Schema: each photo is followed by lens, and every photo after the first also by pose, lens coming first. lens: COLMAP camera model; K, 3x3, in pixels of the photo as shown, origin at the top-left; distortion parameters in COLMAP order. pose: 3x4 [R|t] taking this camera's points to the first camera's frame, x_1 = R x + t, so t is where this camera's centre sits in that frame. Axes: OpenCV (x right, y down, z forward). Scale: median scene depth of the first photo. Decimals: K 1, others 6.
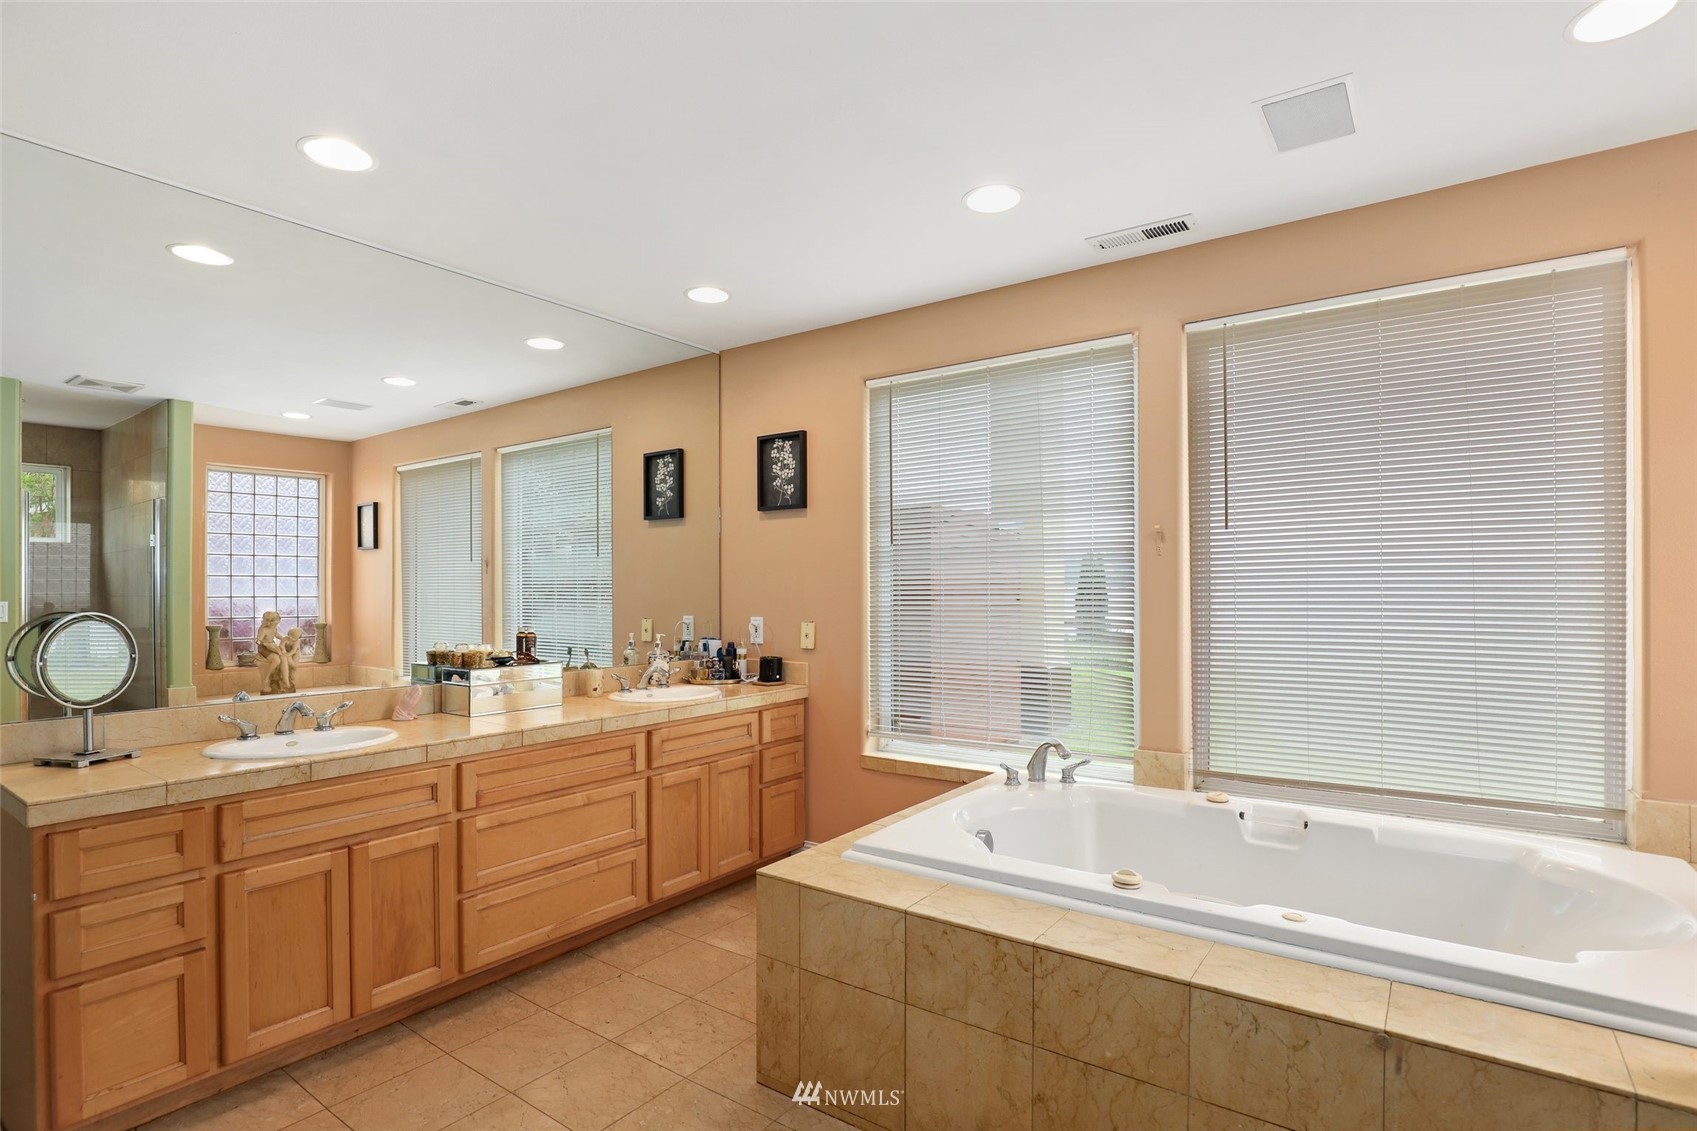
lens RADIAL K [[851.2, 0, 846.1], [0, 851.2, 571.0], [0, 0, 1]] dist [-0.021370, -0.001041]
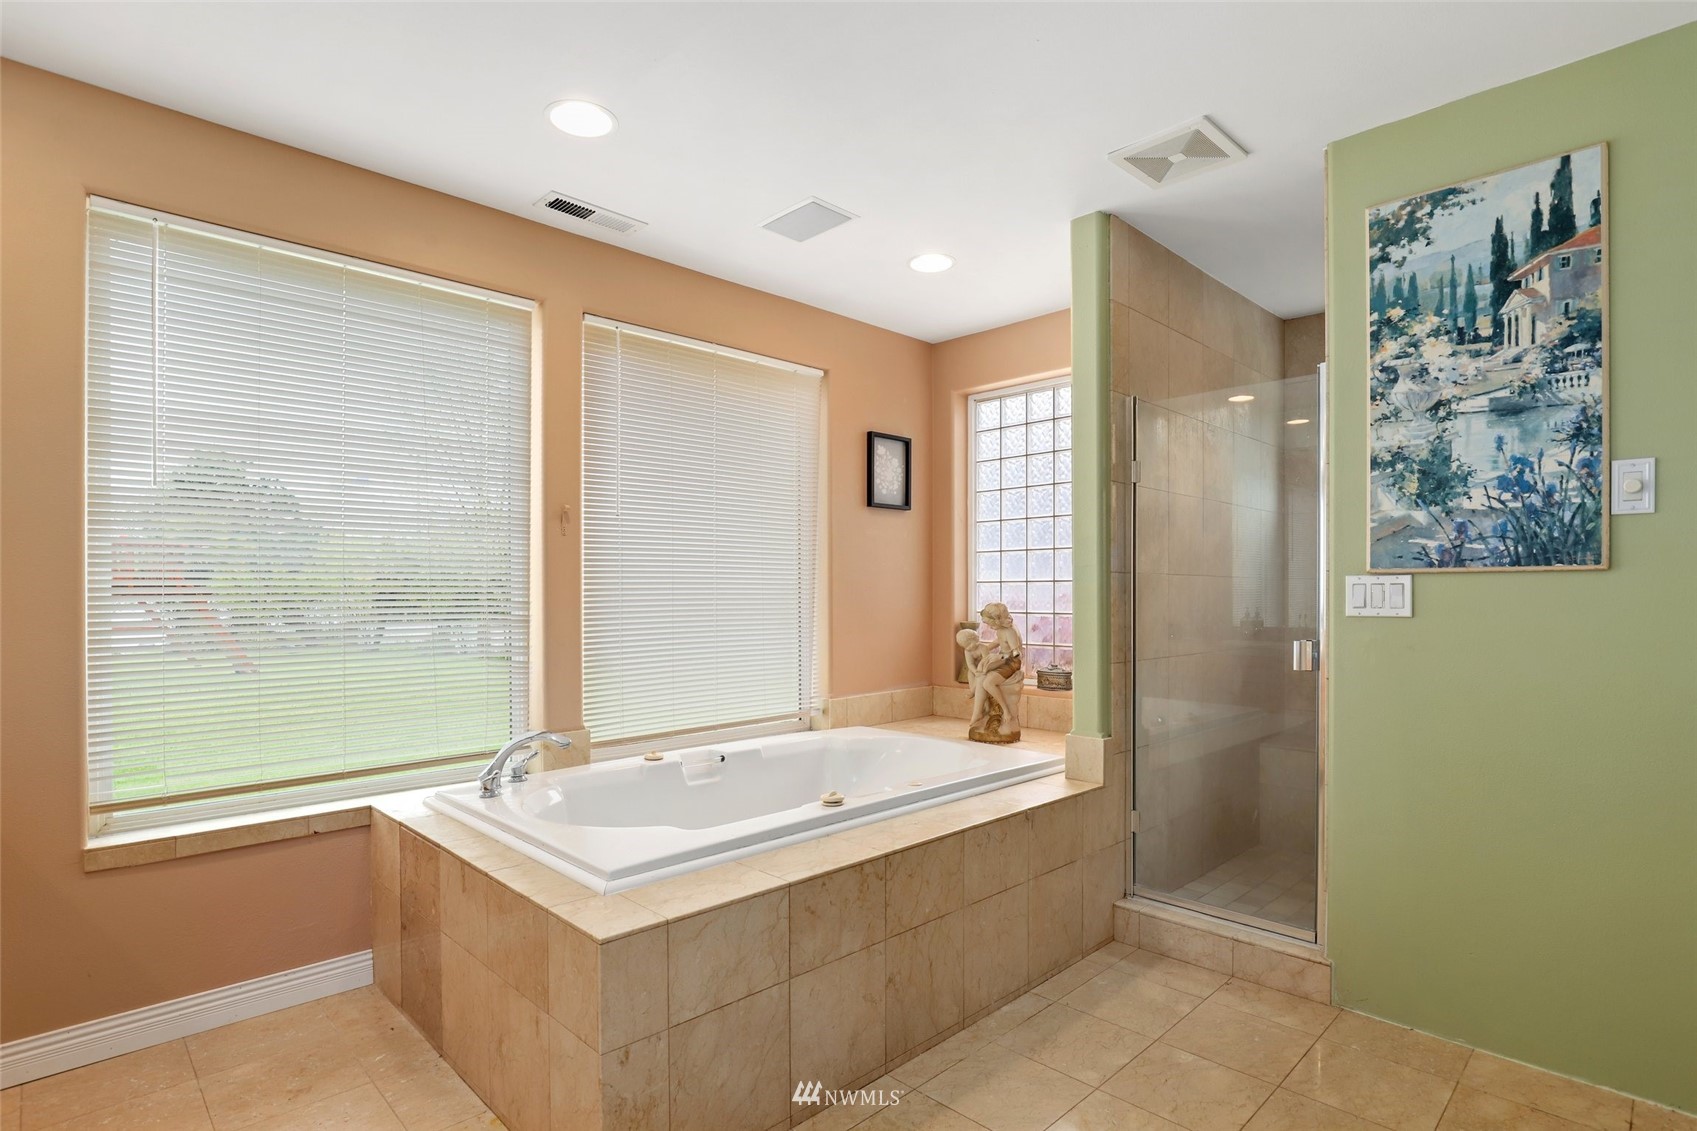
lens RADIAL K [[851.2, 0, 823.1], [0, 851.2, 605.7], [0, 0, 1]] dist [-0.021370, -0.001041]
pose [[0.183698, -0.004569, 0.982972, -0.865600], [-0.012610, 0.999896, 0.007004, 0.076919], [-0.982902, -0.013682, 0.183621, 0.785456]]
